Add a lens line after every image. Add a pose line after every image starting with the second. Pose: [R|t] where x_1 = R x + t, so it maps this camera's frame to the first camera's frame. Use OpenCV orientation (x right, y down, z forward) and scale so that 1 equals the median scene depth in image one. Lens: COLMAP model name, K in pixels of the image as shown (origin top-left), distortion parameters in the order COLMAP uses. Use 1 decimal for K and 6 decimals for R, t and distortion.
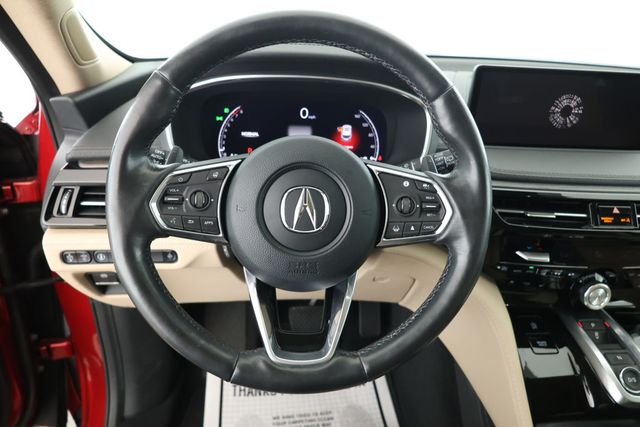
lens RADIAL K [[422.4, 0, 329.9], [0, 422.4, 214.2], [0, 0, 1]] dist [-0.021316, -0.000934]
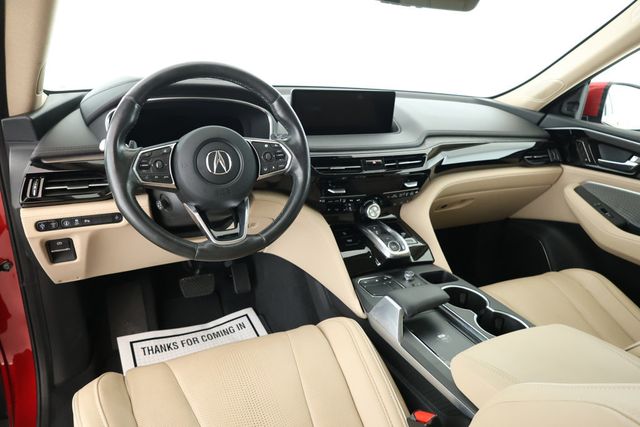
lens RADIAL K [[422.4, 0, 329.9], [0, 422.4, 214.2], [0, 0, 1]] dist [-0.021316, -0.000934]
pose [[0.915521, -0.135862, 0.378633, -0.321944], [0.156182, 0.987453, -0.023321, 0.312763], [-0.370714, 0.080487, 0.925253, -0.869722]]
